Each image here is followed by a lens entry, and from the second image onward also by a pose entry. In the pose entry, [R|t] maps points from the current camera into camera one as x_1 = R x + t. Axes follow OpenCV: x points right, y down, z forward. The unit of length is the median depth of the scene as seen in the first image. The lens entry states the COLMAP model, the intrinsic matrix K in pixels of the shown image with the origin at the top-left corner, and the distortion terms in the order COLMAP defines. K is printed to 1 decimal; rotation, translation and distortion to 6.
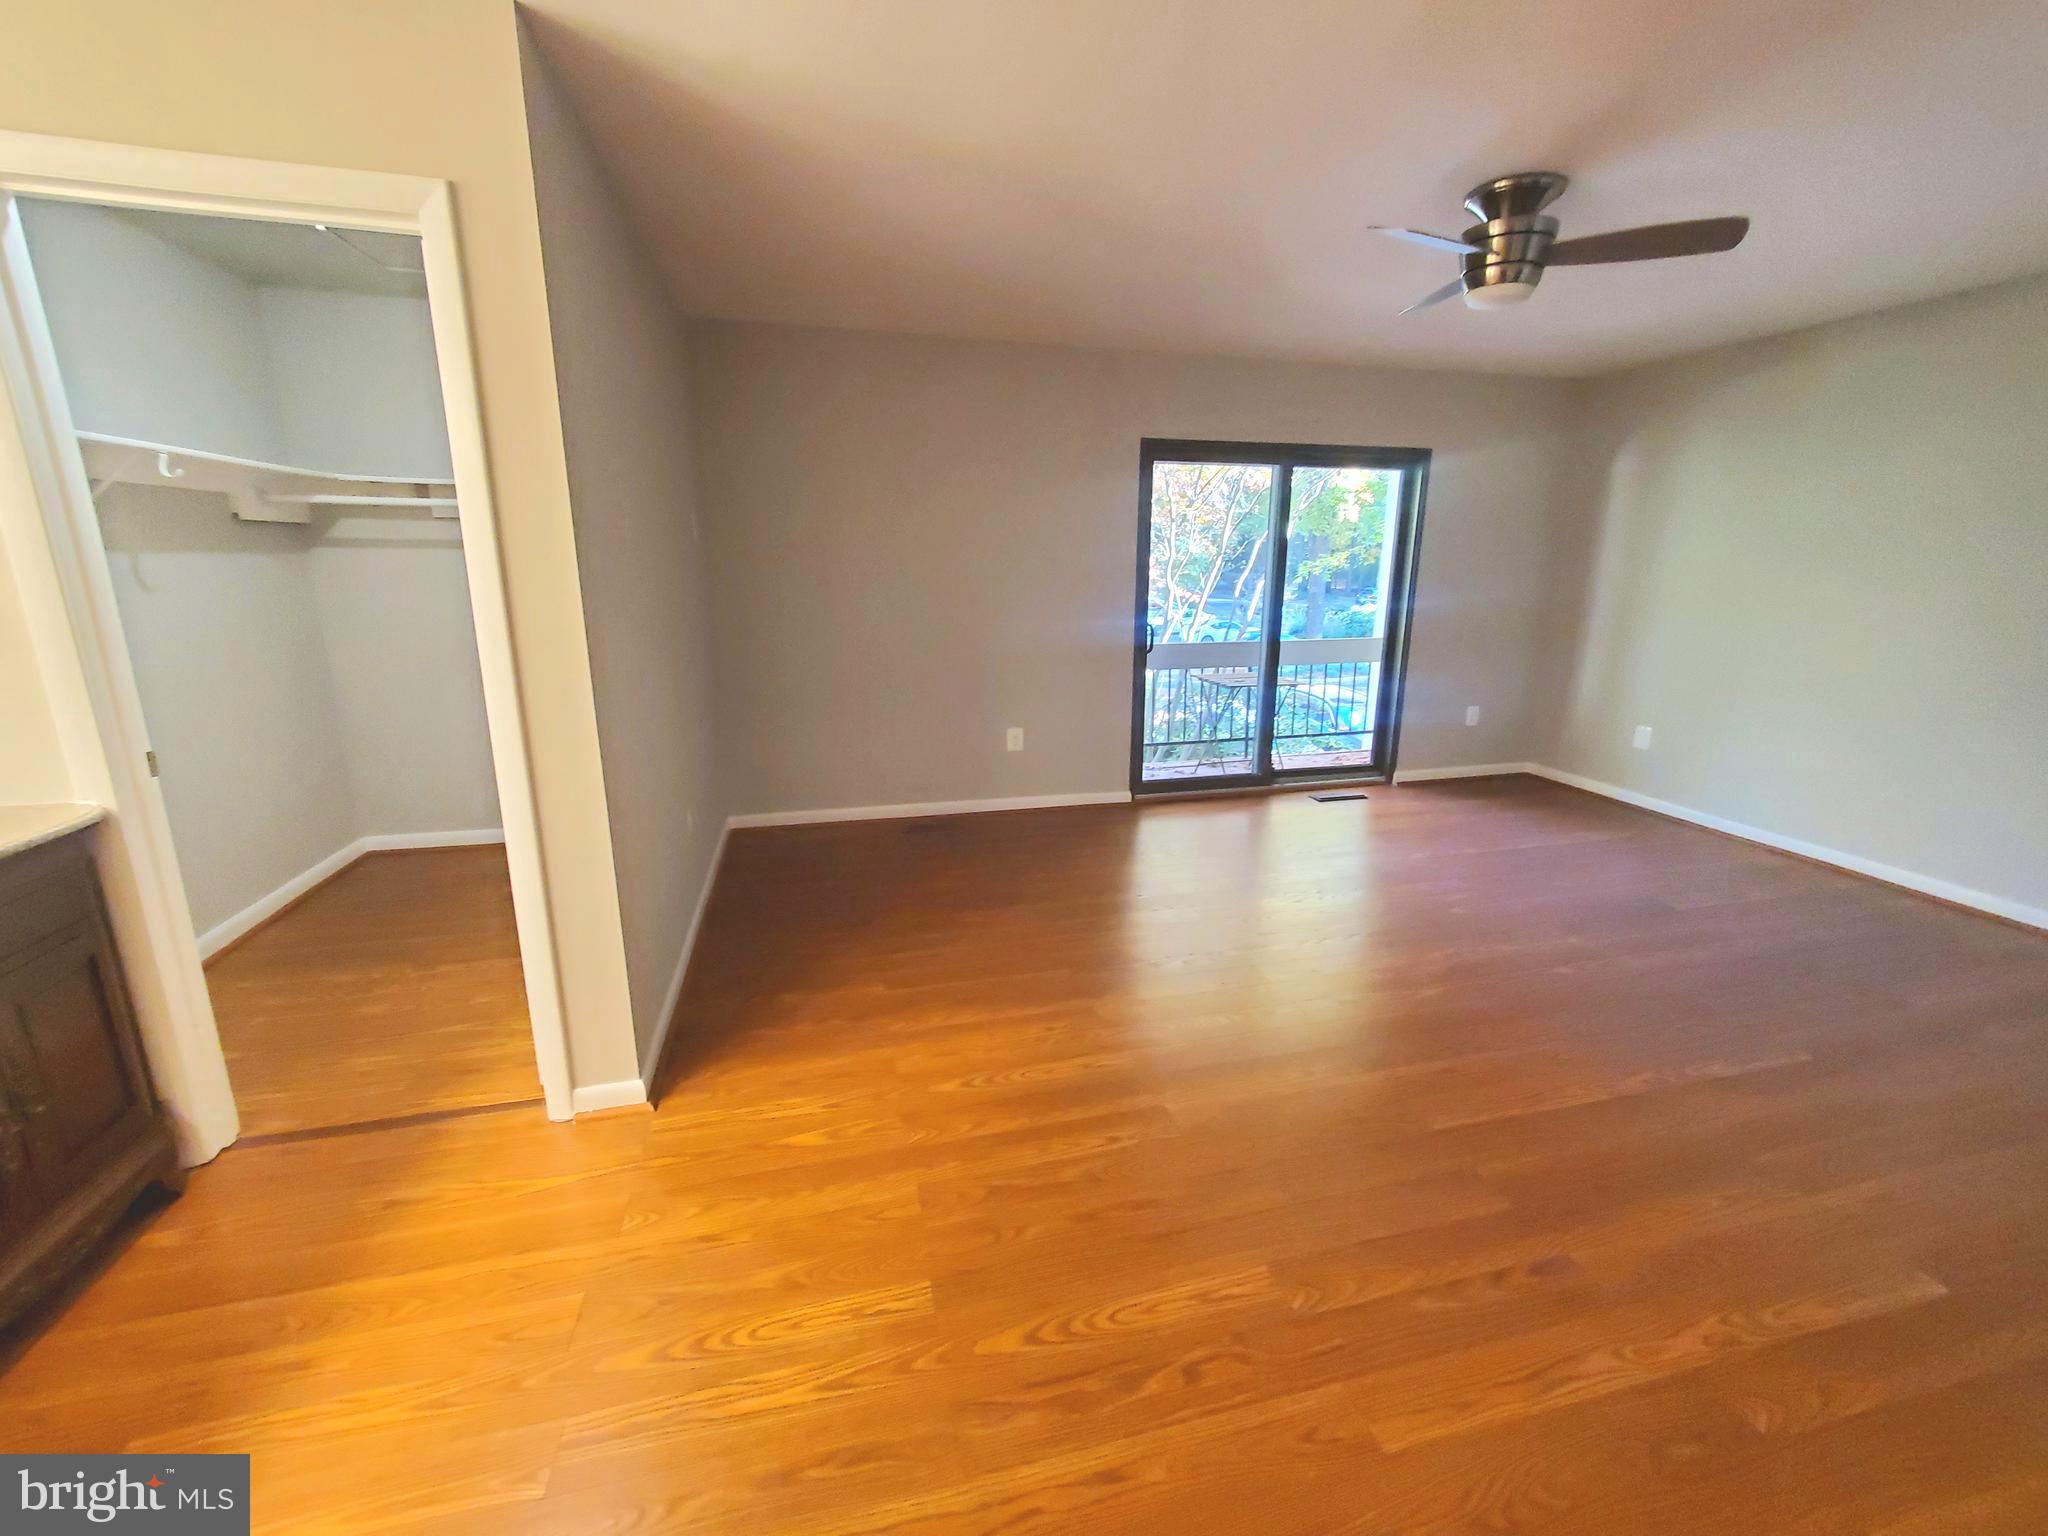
lens RADIAL K [[813.8, 0, 1028.9], [0, 813.8, 756.3], [0, 0, 1]] dist [0.000613, 0.000305]
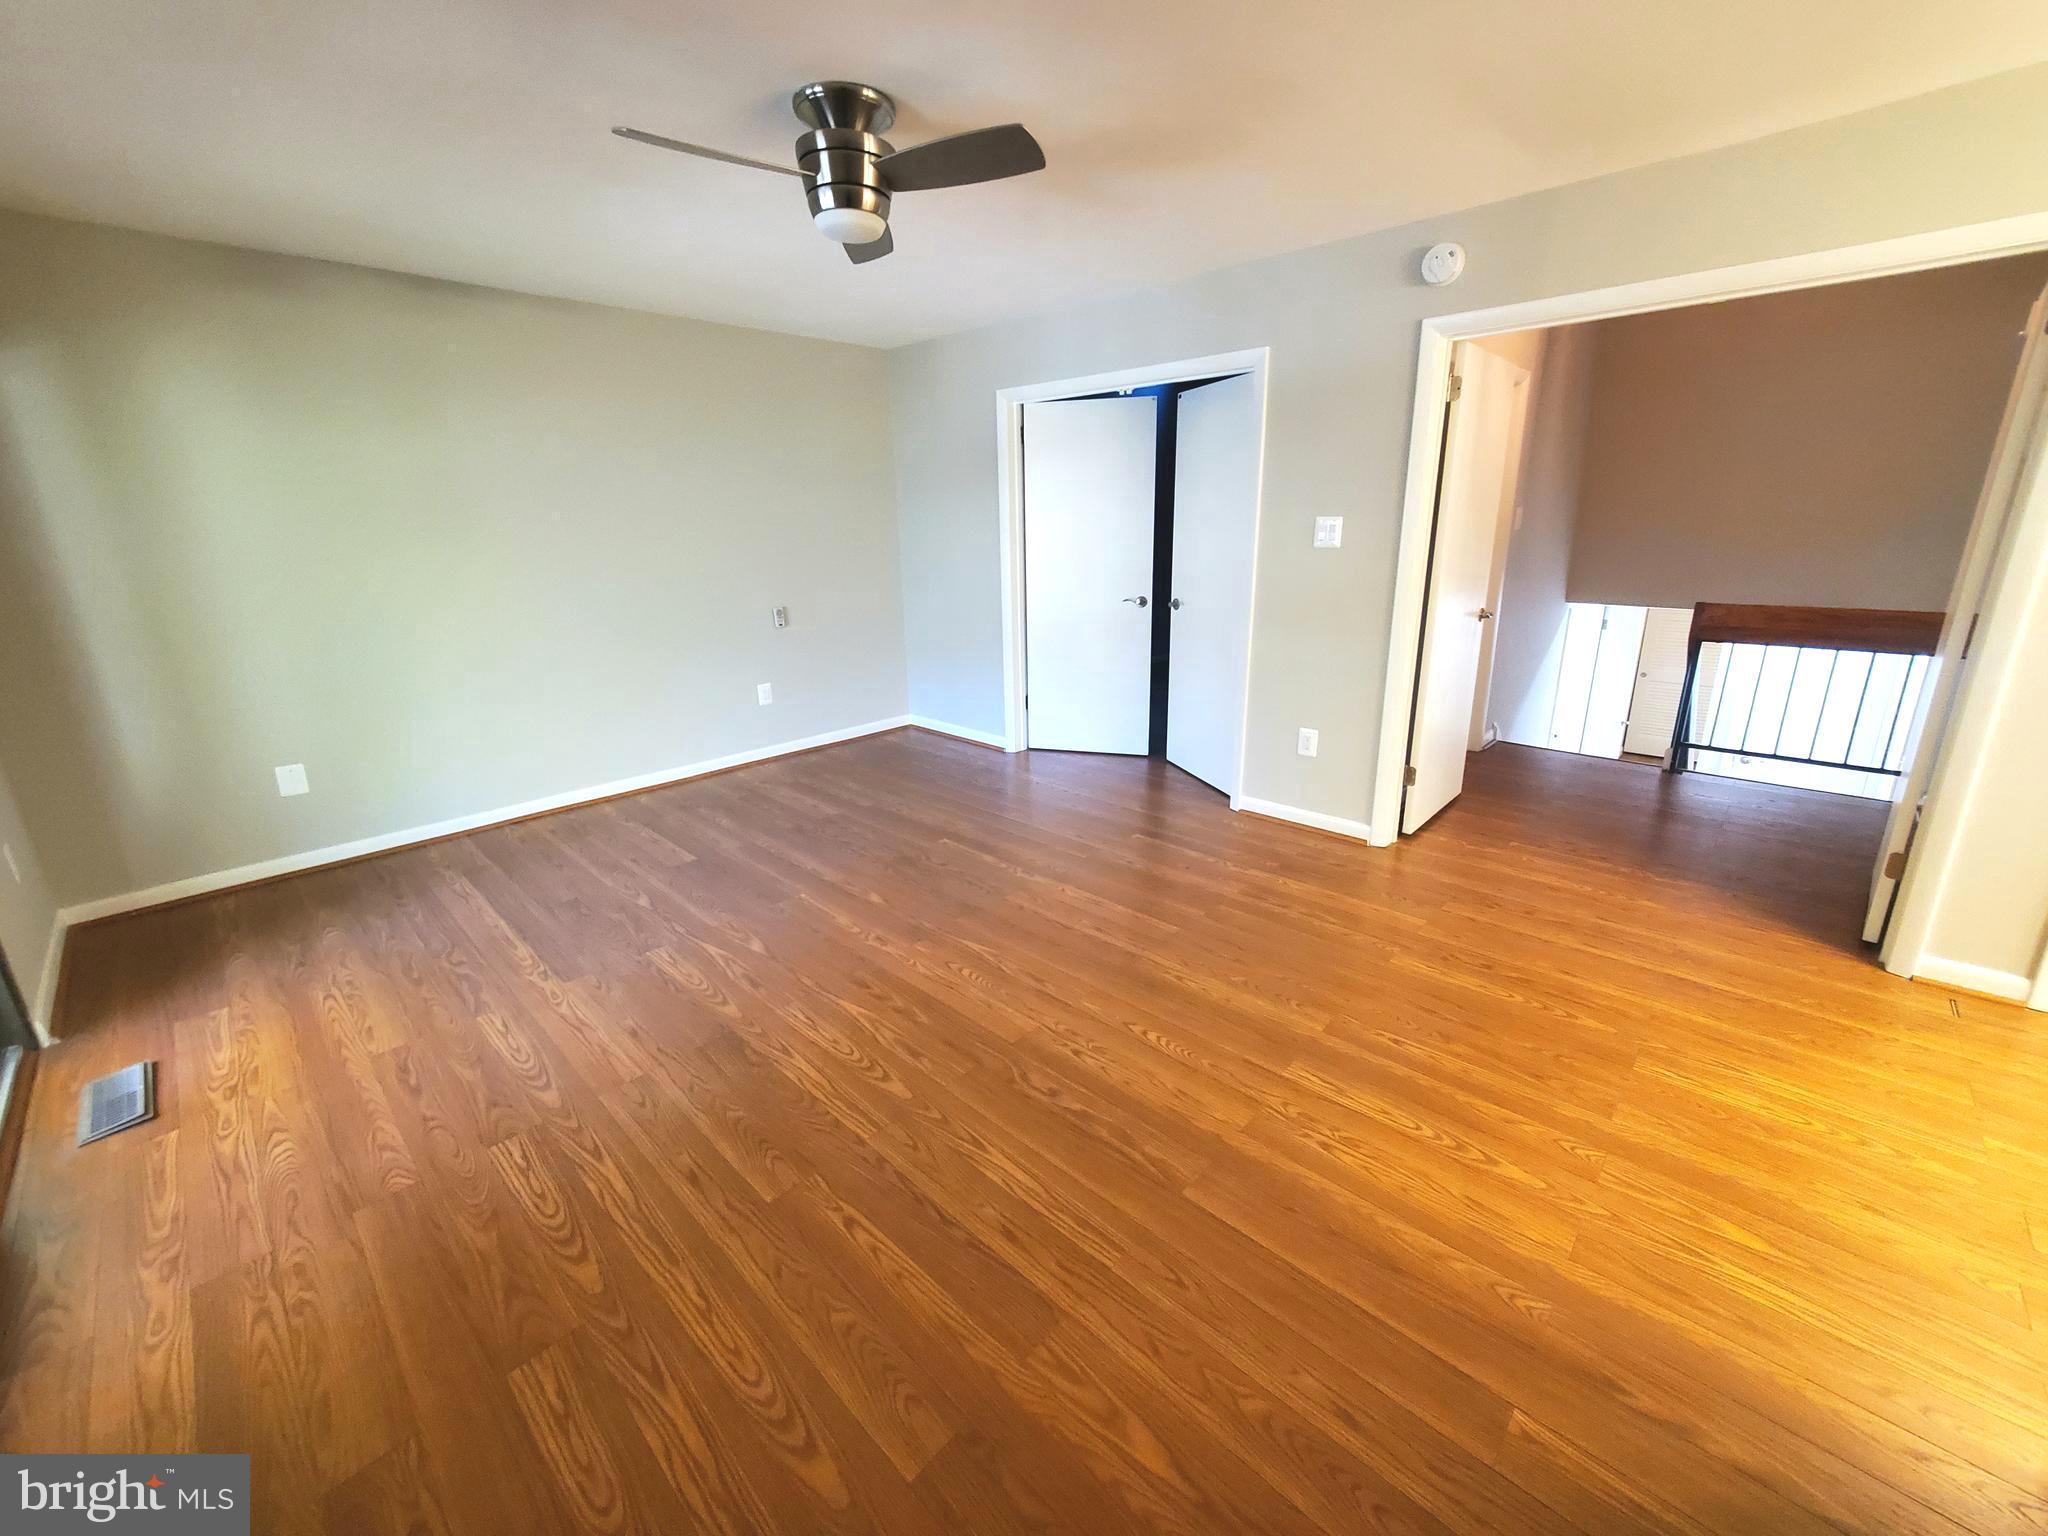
lens RADIAL K [[813.8, 0, 1028.9], [0, 813.8, 756.3], [0, 0, 1]] dist [0.000613, 0.000305]
pose [[-0.536794, -0.233523, 0.810752, -0.421225], [0.218799, 0.889529, 0.401079, -0.417790], [-0.814849, 0.392688, -0.426399, 1.665682]]
